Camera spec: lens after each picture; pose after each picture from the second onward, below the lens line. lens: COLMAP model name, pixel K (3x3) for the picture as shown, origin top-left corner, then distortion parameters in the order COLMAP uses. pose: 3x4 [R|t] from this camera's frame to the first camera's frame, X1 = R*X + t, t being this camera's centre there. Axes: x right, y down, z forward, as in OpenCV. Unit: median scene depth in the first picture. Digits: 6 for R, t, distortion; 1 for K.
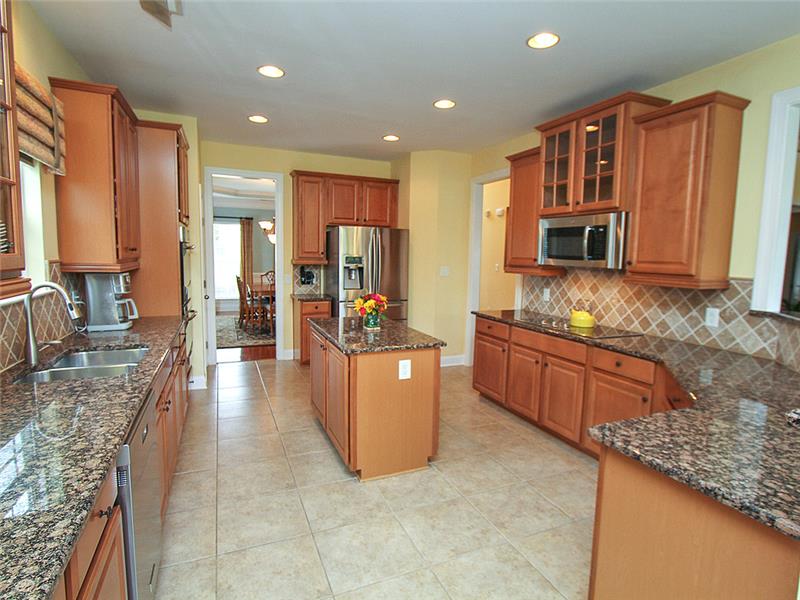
lens RADIAL K [[433.3, 0, 399.9], [0, 433.3, 297.3], [0, 0, 1]] dist [-0.000360, 0.000272]
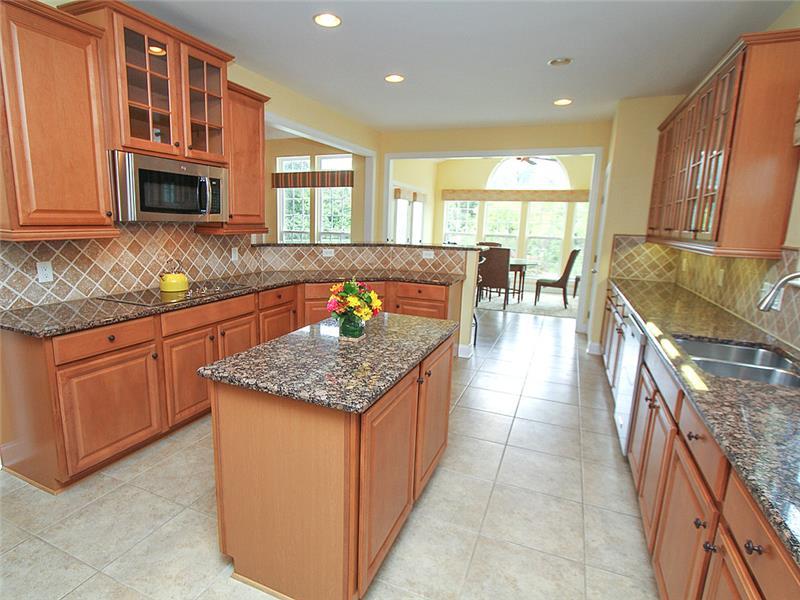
lens RADIAL K [[433.3, 0, 396.3], [0, 433.3, 296.7], [0, 0, 1]] dist [-0.000360, 0.000272]
pose [[-0.702512, -0.170617, 0.690918, -0.520836], [0.028417, 0.963338, 0.266783, -0.147706], [-0.711104, 0.207052, -0.671908, 1.334050]]
